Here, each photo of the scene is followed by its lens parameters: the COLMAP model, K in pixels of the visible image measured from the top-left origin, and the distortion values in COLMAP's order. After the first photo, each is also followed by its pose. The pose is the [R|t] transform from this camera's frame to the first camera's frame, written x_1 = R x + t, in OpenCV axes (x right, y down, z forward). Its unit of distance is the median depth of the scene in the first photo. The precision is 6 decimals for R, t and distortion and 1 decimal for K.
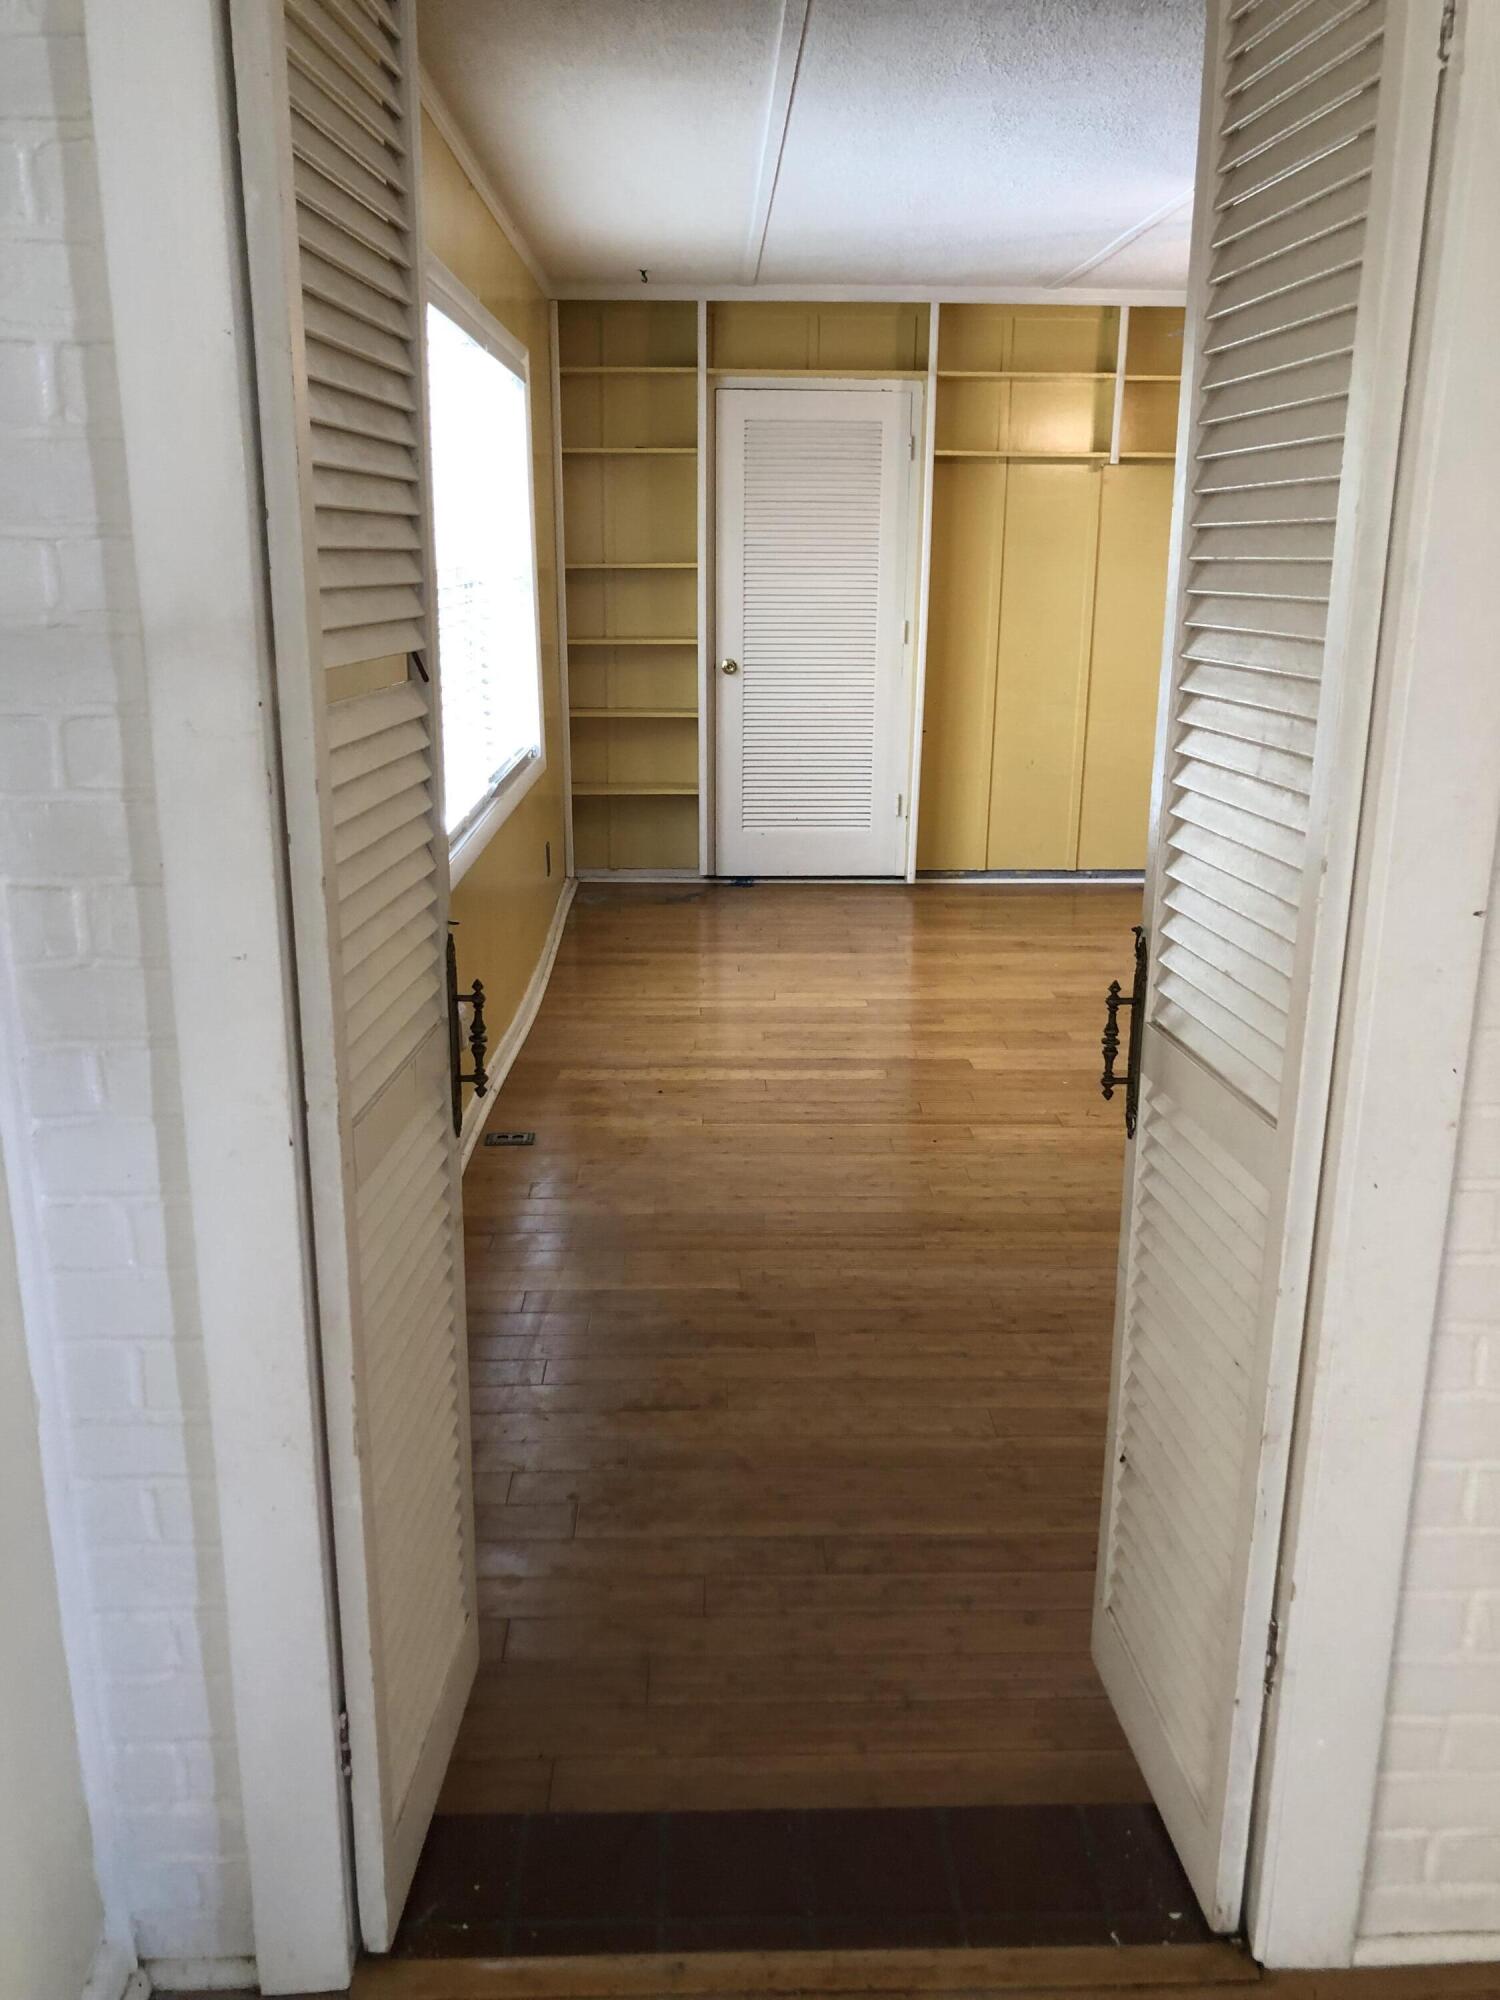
lens RADIAL K [[1648.4, 0, 766.0], [0, 1648.4, 1013.5], [0, 0, 1]] dist [0.031669, -0.032534]
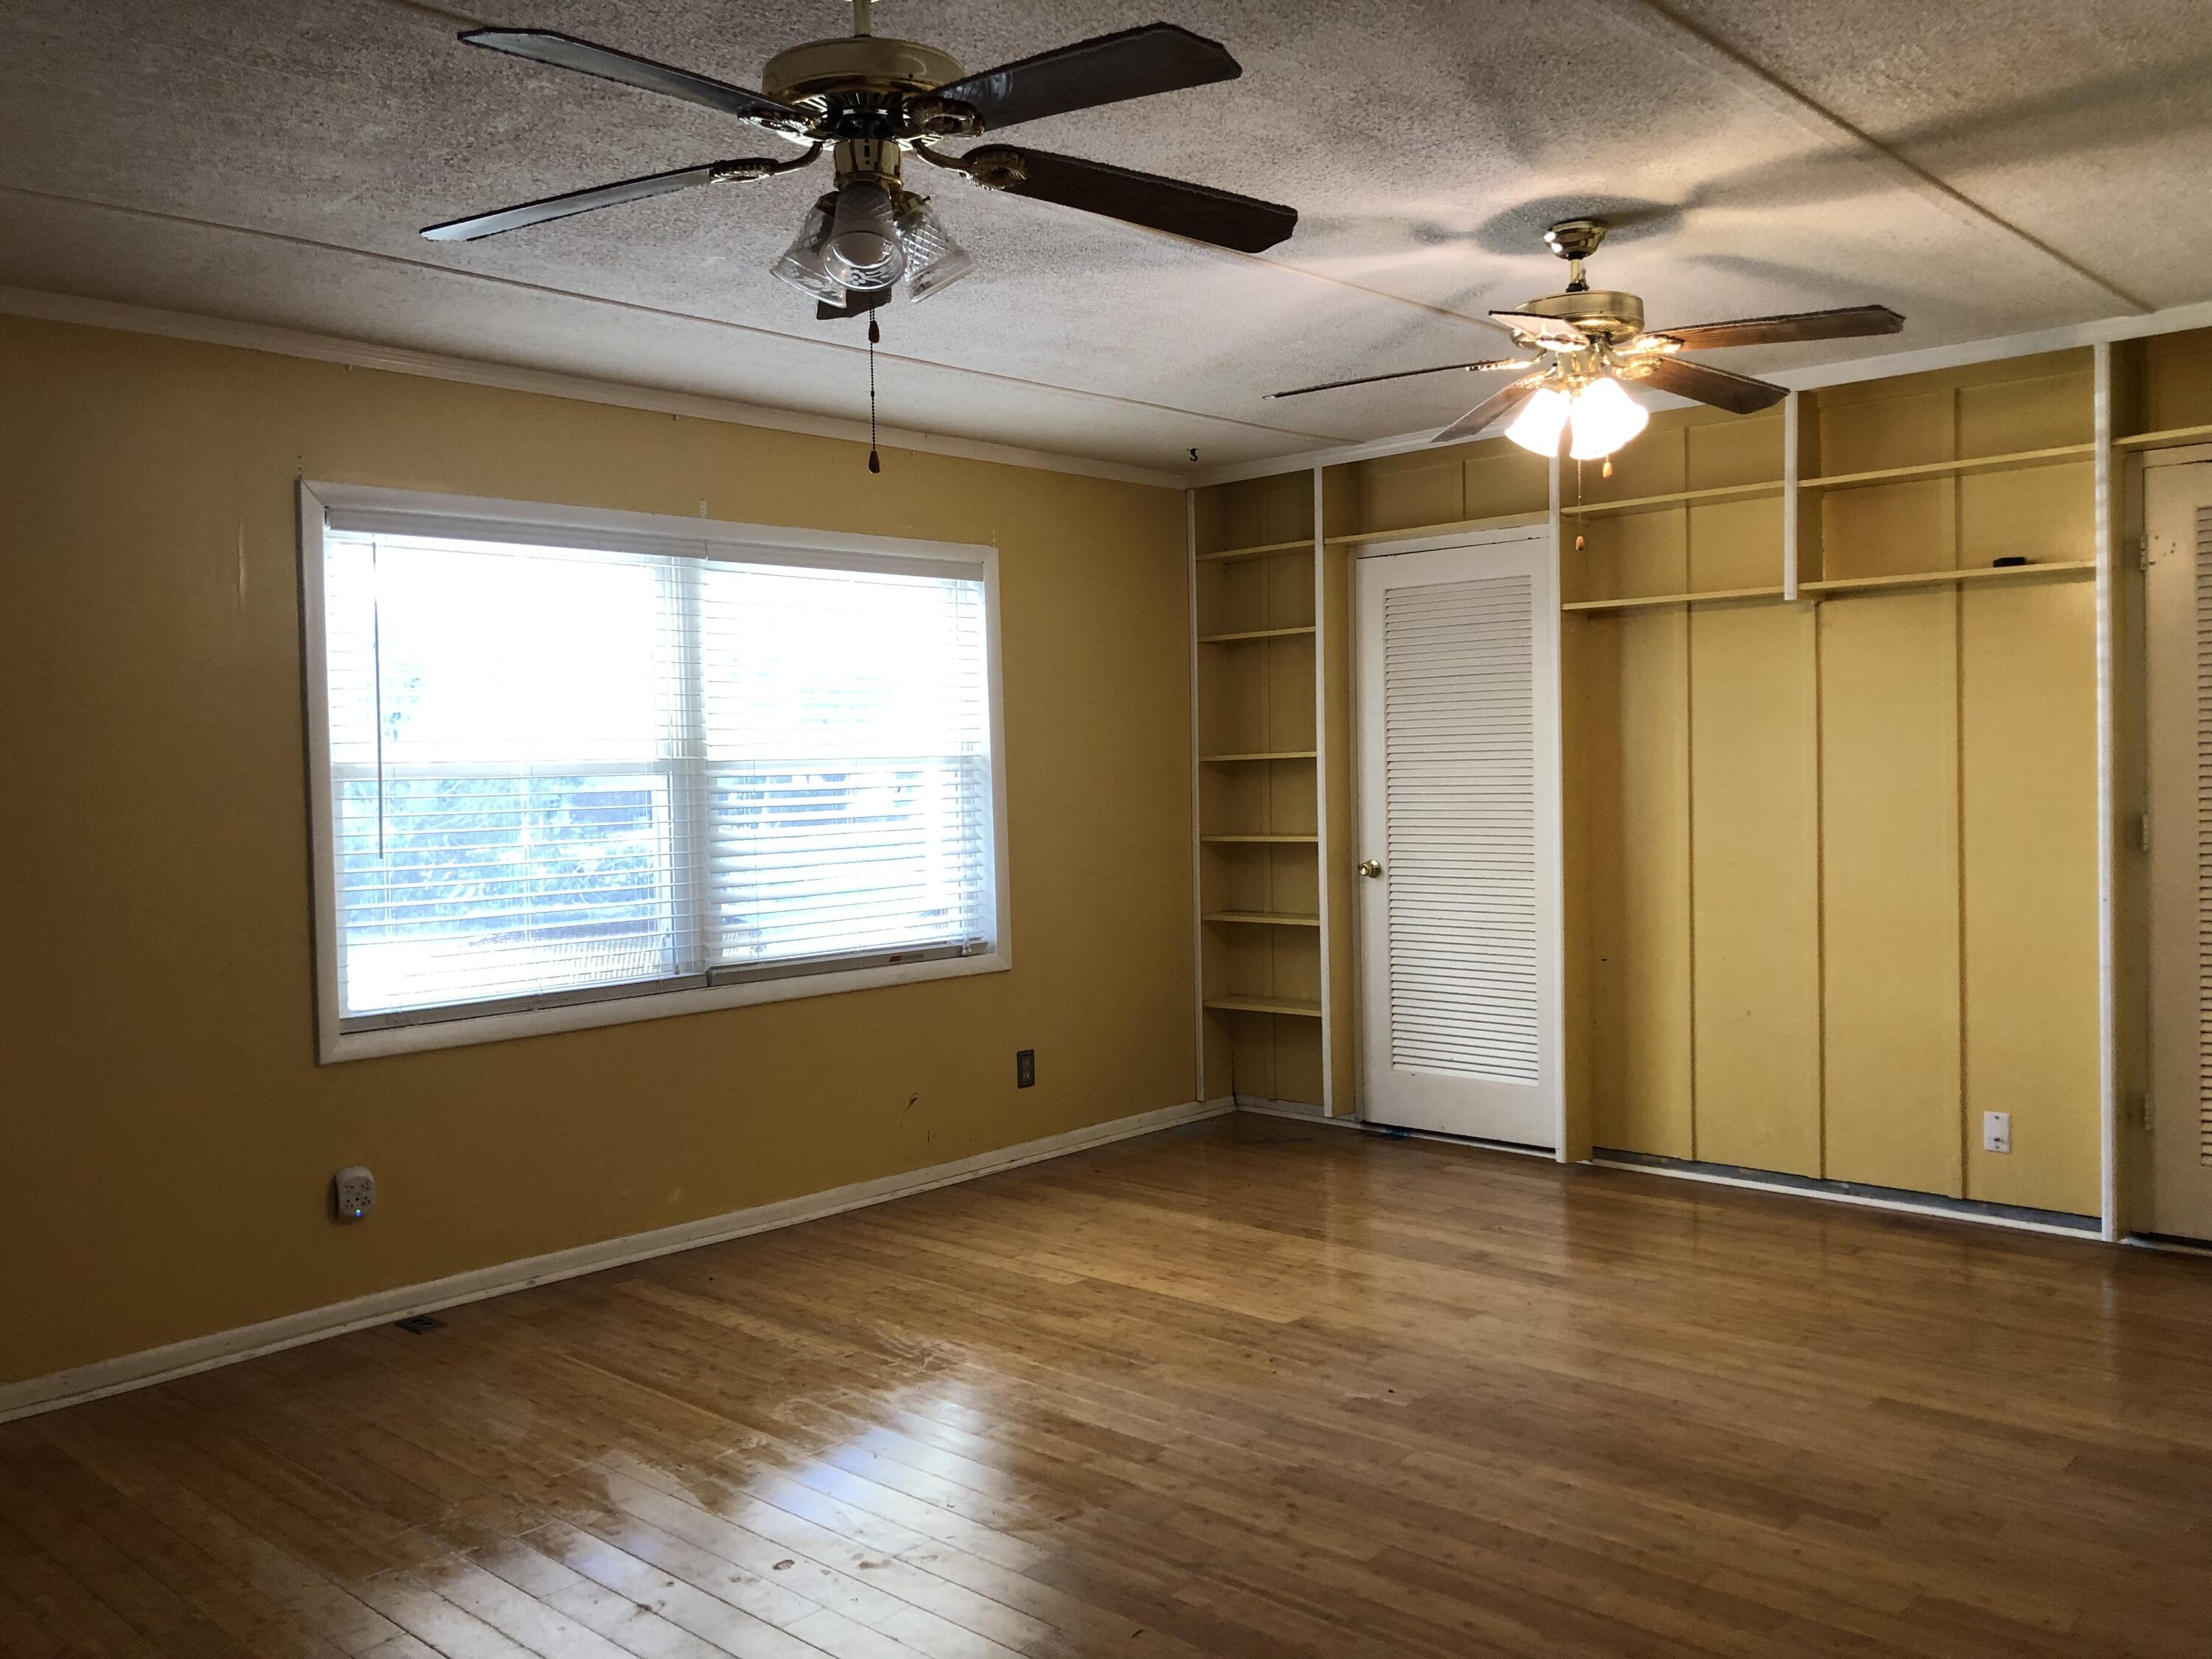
lens RADIAL K [[1823.1, 0, 1112.8], [0, 1823.1, 819.3], [0, 0, 1]] dist [0.031669, -0.032534]
pose [[0.704189, -0.002477, -0.710009, 0.563775], [-0.163215, 0.972649, -0.165271, -0.064717], [0.690999, 0.232266, 0.684524, 0.287320]]
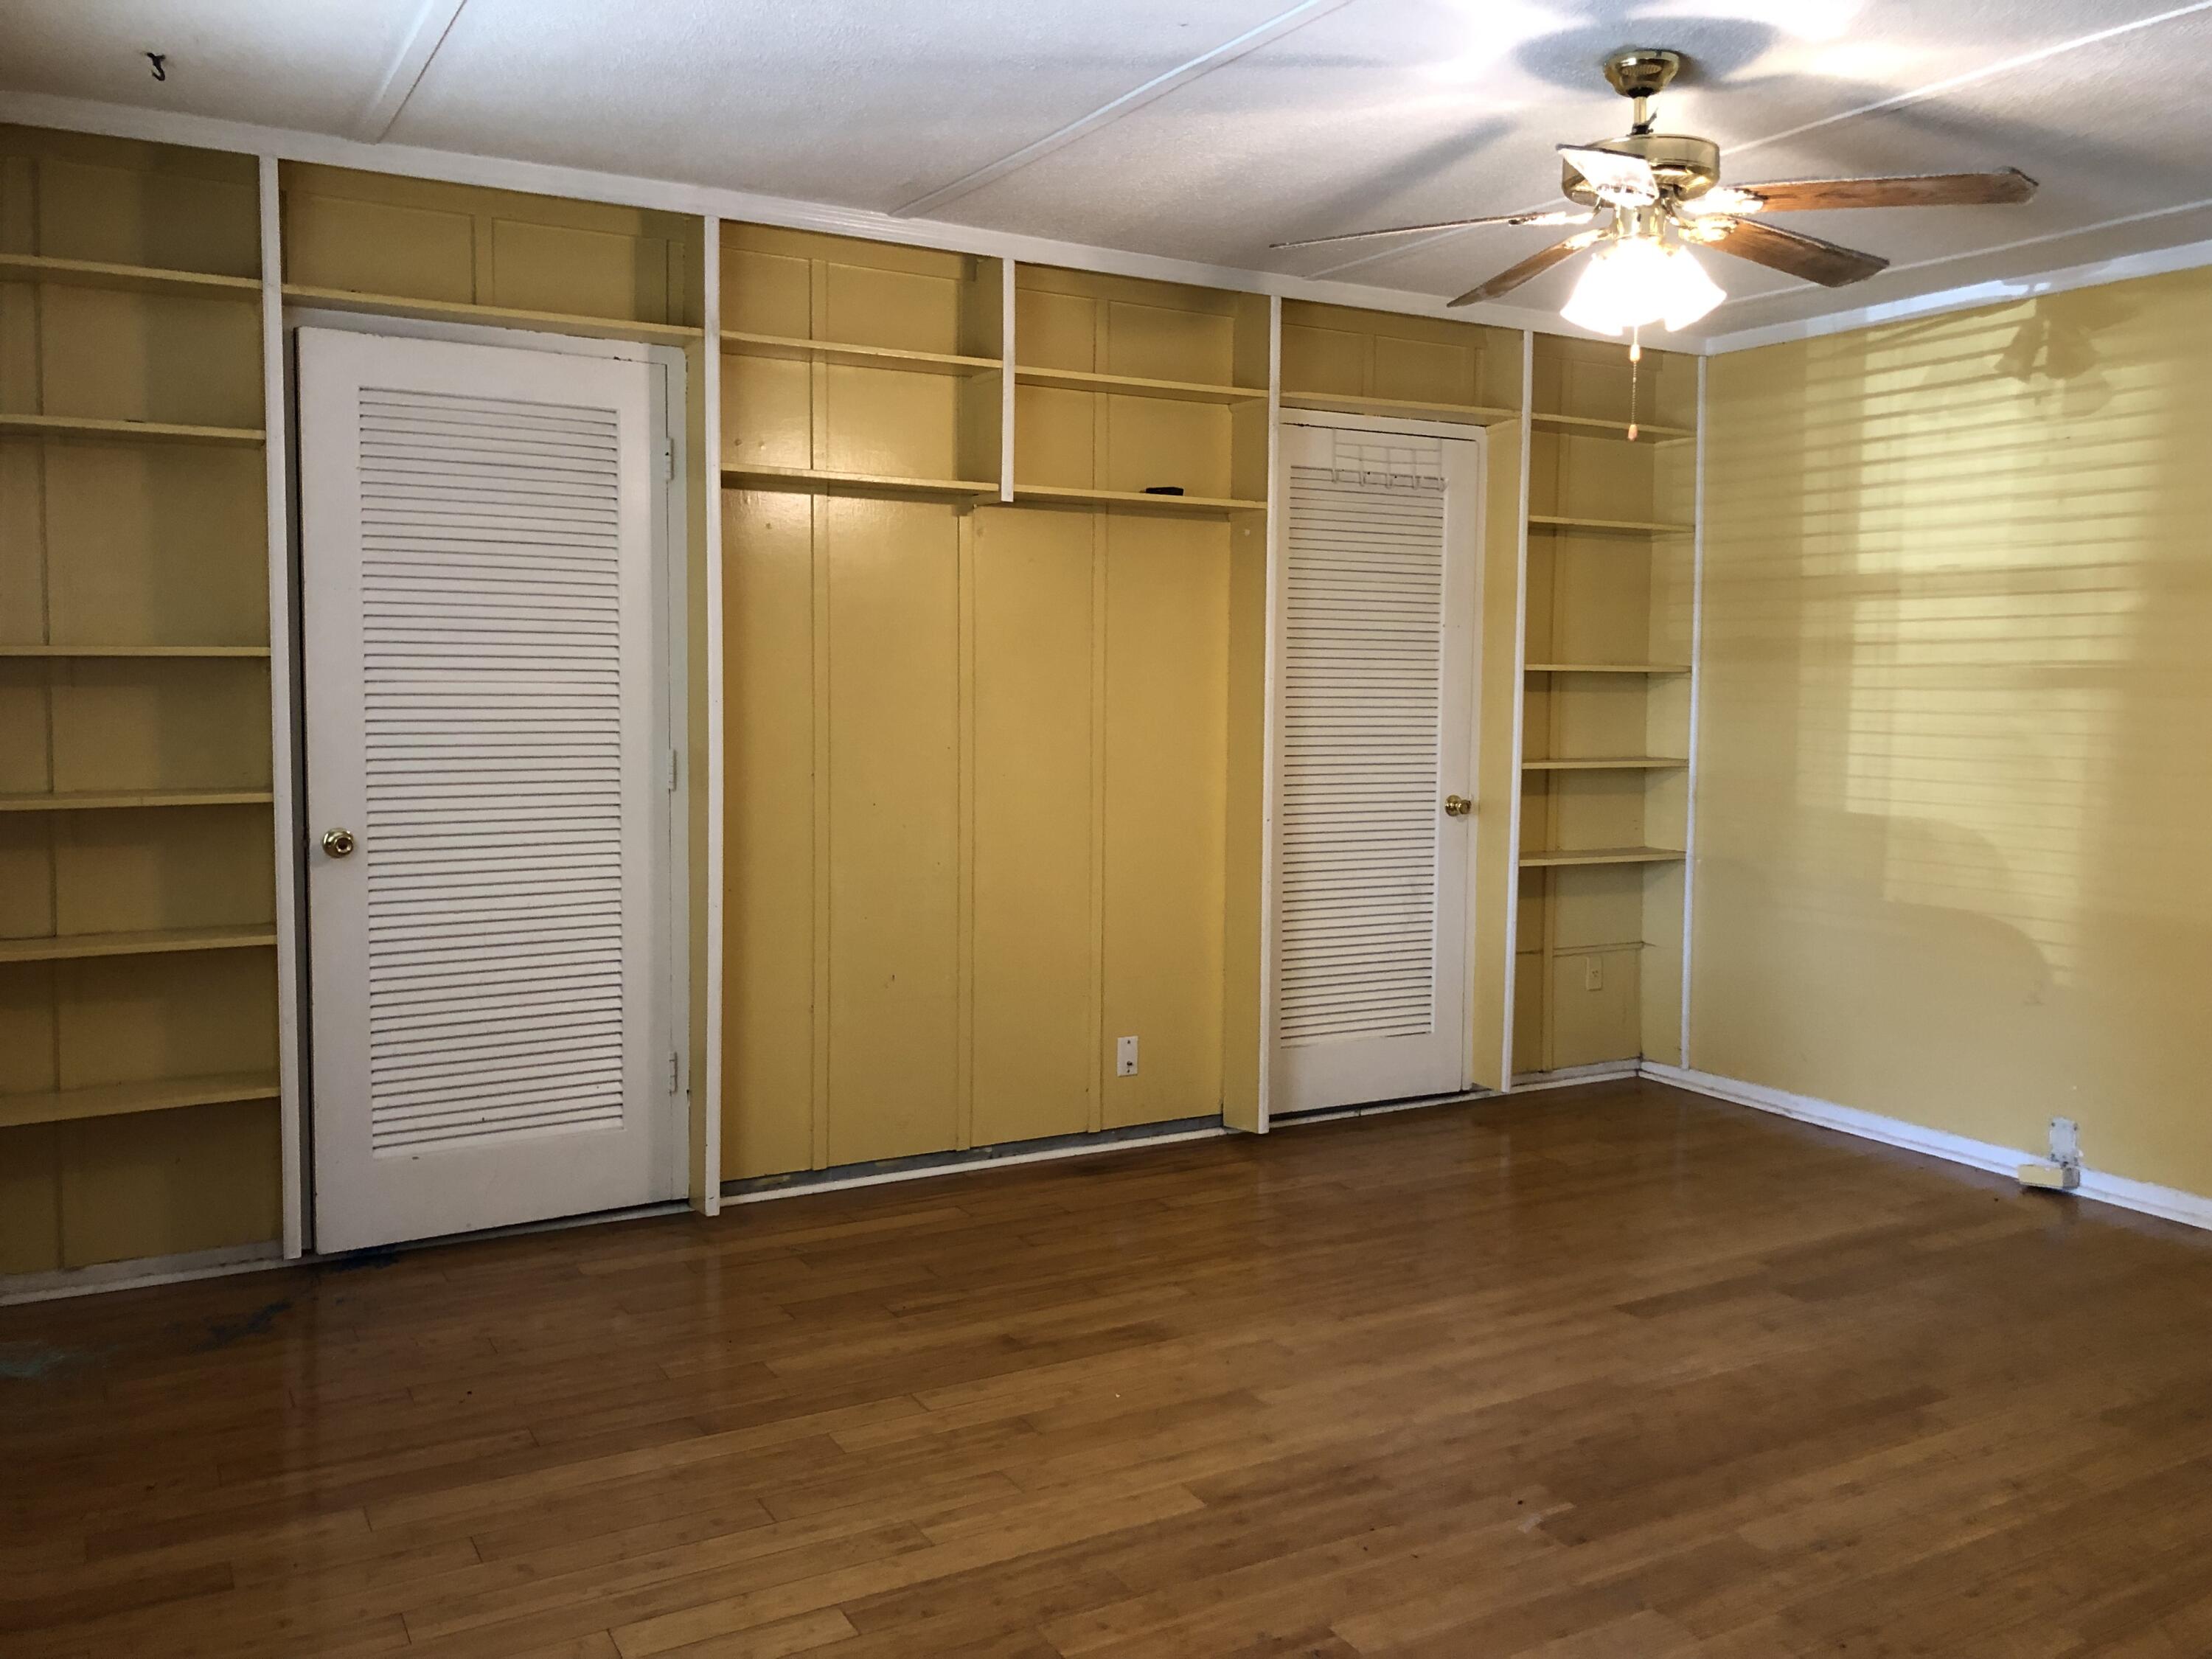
lens RADIAL K [[1823.1, 0, 1113.2], [0, 1823.1, 821.2], [0, 0, 1]] dist [0.031669, -0.032534]
pose [[0.884667, -0.036460, 0.464795, -0.076778], [0.120175, 0.981082, -0.151776, -0.106012], [-0.450468, 0.190128, 0.872313, 0.410077]]
